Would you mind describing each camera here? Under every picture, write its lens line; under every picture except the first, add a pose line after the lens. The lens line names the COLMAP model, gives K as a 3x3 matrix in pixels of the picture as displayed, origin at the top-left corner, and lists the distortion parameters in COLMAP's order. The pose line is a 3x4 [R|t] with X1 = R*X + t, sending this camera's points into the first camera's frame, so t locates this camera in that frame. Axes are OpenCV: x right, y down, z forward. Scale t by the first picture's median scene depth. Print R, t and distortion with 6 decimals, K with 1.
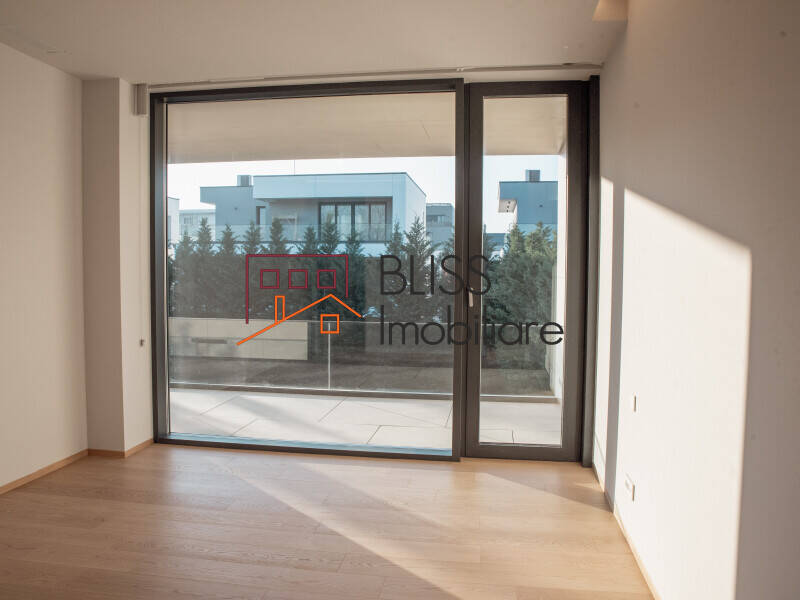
lens RADIAL K [[614.1, 0, 396.6], [0, 614.1, 305.7], [0, 0, 1]] dist [-0.130324, 0.093120]
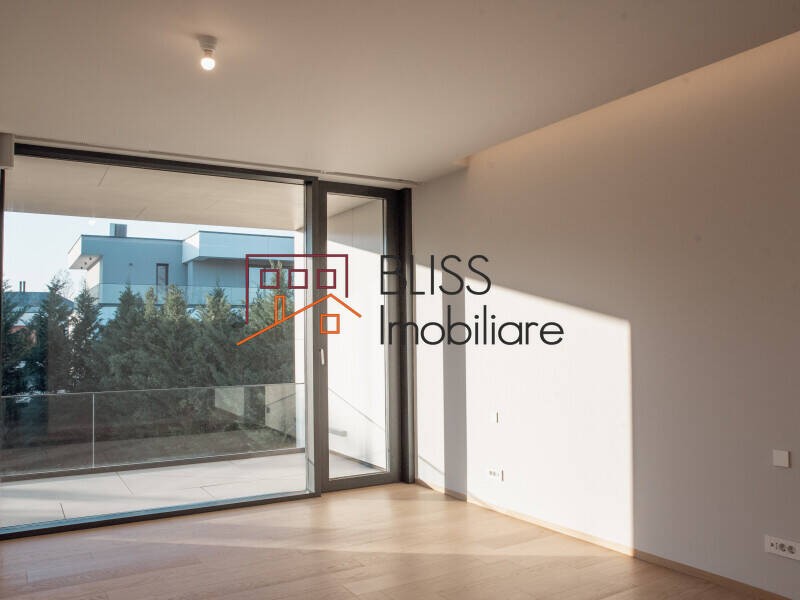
lens RADIAL K [[719.2, 0, 400.0], [0, 719.2, 300.0], [0, 0, 1]] dist [-0.186548, 0.171975]
pose [[0.746114, 0.014397, 0.665662, -0.684325], [0.057403, 0.994653, -0.085853, 0.004961], [-0.663339, 0.102267, 0.741298, -0.149802]]
